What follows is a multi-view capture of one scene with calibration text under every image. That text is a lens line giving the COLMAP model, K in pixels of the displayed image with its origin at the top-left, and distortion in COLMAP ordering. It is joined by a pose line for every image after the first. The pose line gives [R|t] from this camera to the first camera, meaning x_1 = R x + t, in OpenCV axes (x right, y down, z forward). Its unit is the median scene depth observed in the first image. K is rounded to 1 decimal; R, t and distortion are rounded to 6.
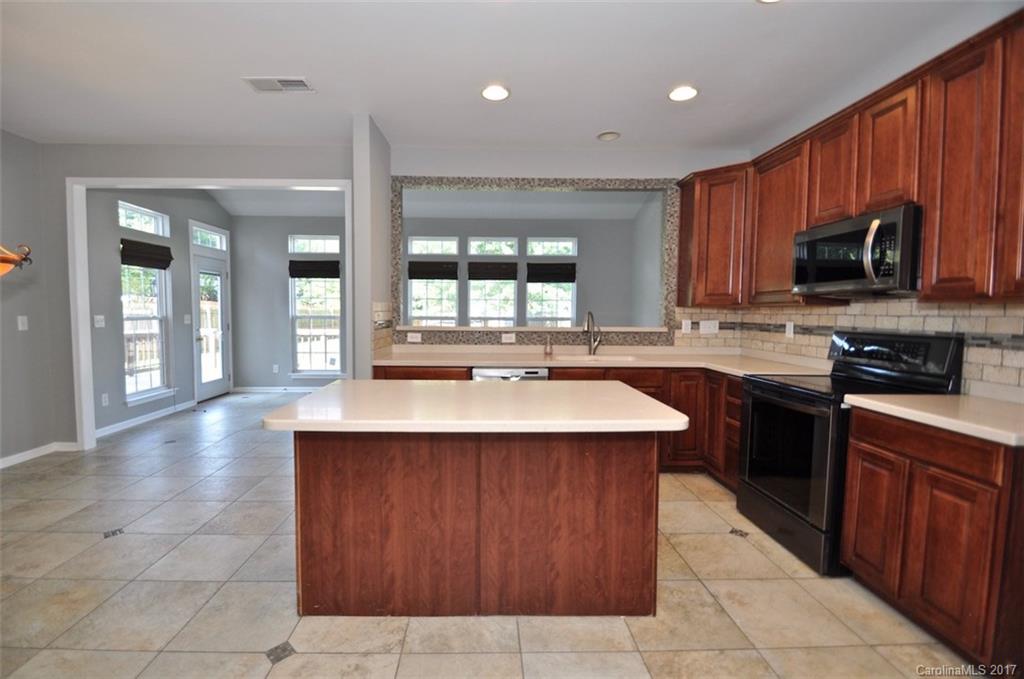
lens RADIAL K [[448.1, 0, 494.5], [0, 448.1, 338.6], [0, 0, 1]] dist [-0.009102, -0.008147]
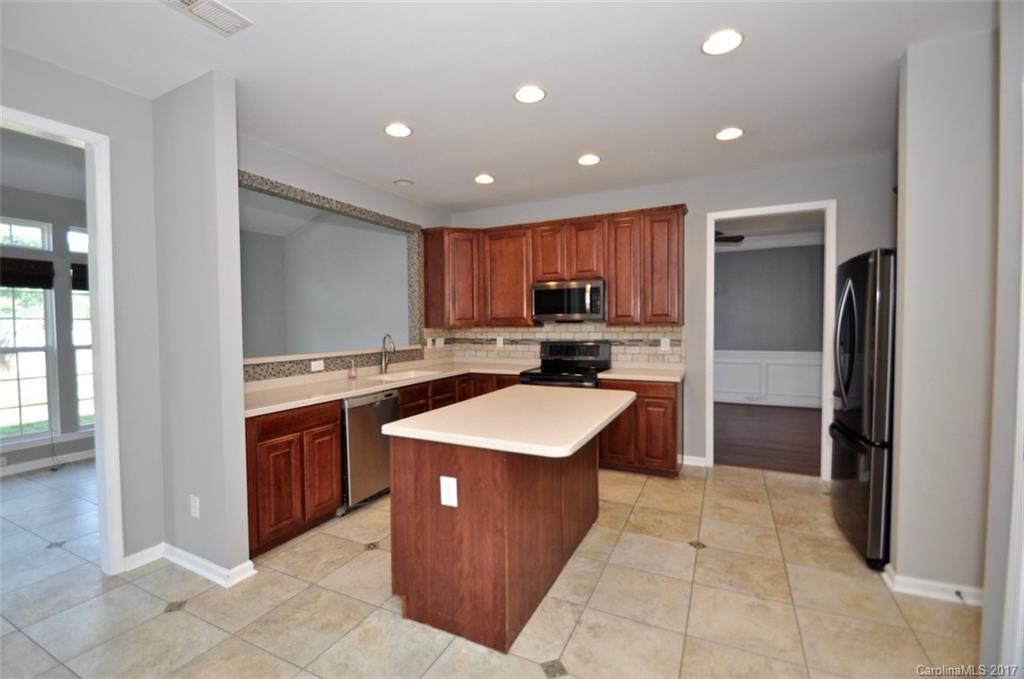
lens RADIAL K [[448.1, 0, 493.5], [0, 448.1, 339.4], [0, 0, 1]] dist [-0.009102, -0.008147]
pose [[0.469122, -0.041937, 0.882137, -0.612421], [0.066798, 0.997695, 0.011908, -0.041723], [-0.880603, 0.053339, 0.470842, 0.247790]]
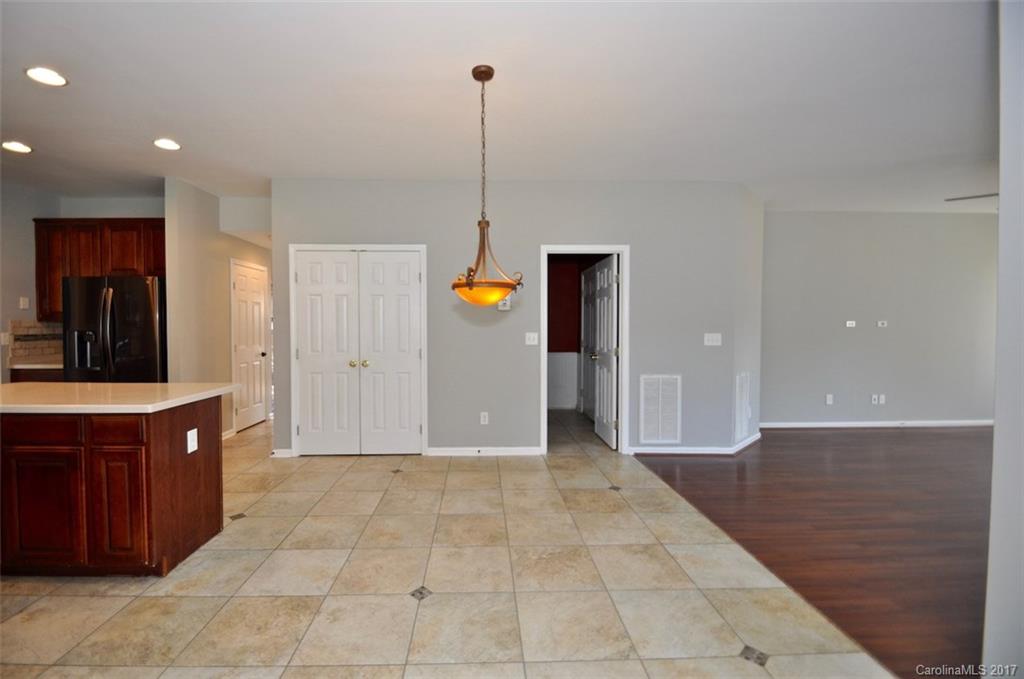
lens RADIAL K [[446.7, 0, 487.3], [0, 446.7, 341.5], [0, 0, 1]] dist [-0.003253, -0.000168]
pose [[-0.999942, -0.010130, 0.003609, -0.630318], [-0.009729, 0.995165, 0.097729, -0.079553], [-0.004581, 0.097688, -0.995207, 1.149874]]
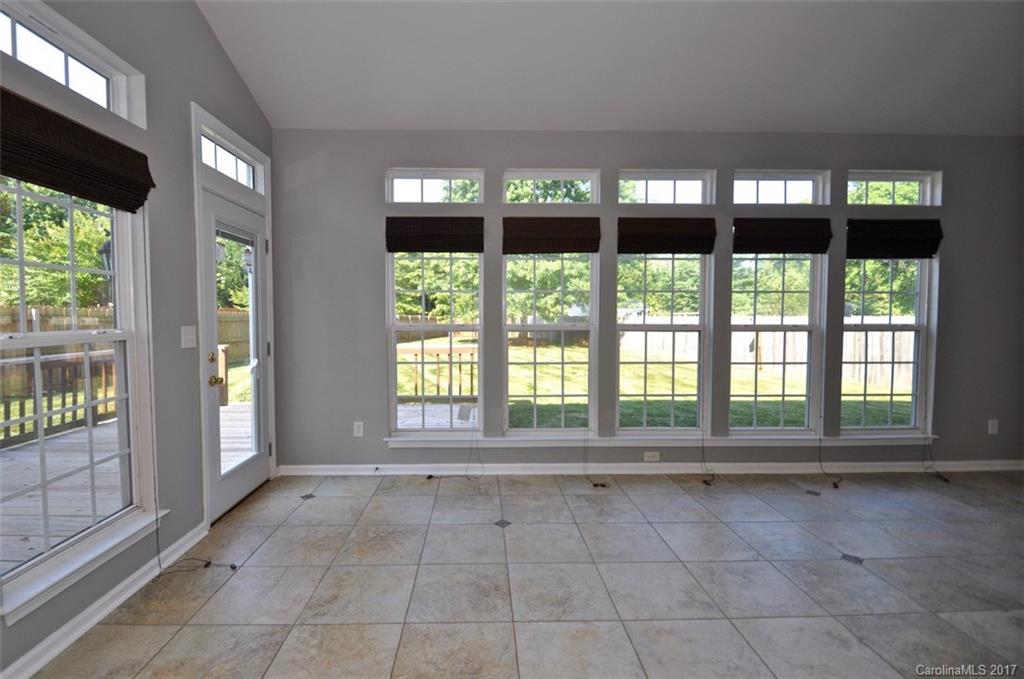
lens RADIAL K [[448.1, 0, 484.9], [0, 448.1, 335.4], [0, 0, 1]] dist [-0.009102, -0.008147]
pose [[0.999887, -0.006559, -0.013497, -0.593294], [0.006314, 0.999816, -0.018110, -0.052109], [0.013613, 0.018022, 0.999745, 0.856198]]
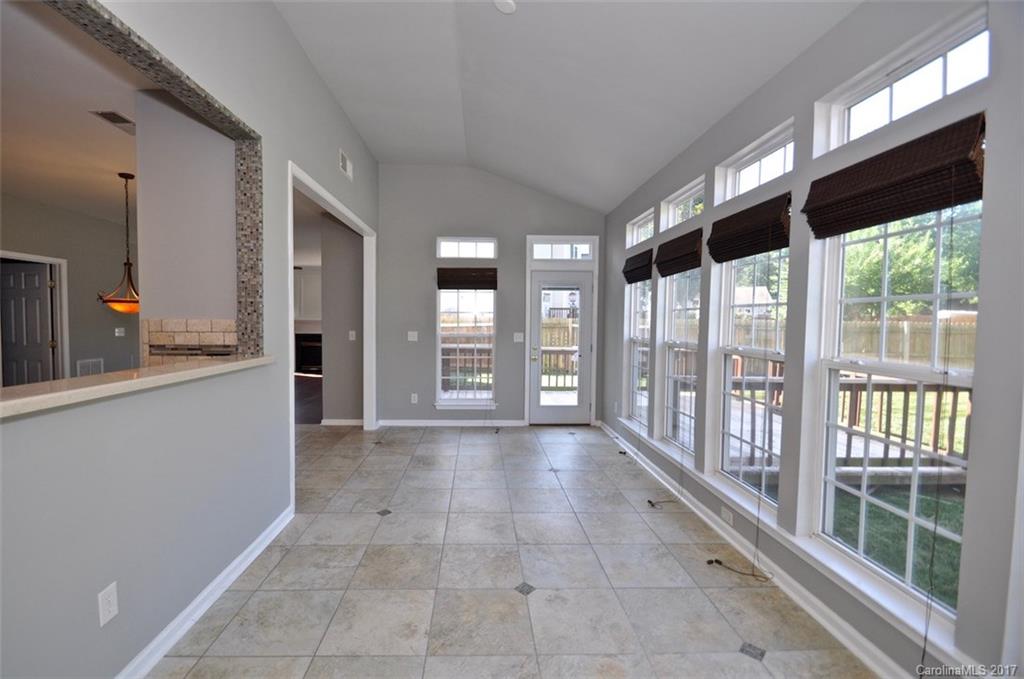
lens RADIAL K [[448.1, 0, 508.5], [0, 448.1, 335.4], [0, 0, 1]] dist [-0.009102, -0.008147]
pose [[0.041373, 0.025700, -0.998813, 0.444287], [-0.069842, 0.997298, 0.022768, -0.101720], [0.996700, 0.068817, 0.043056, 1.380120]]
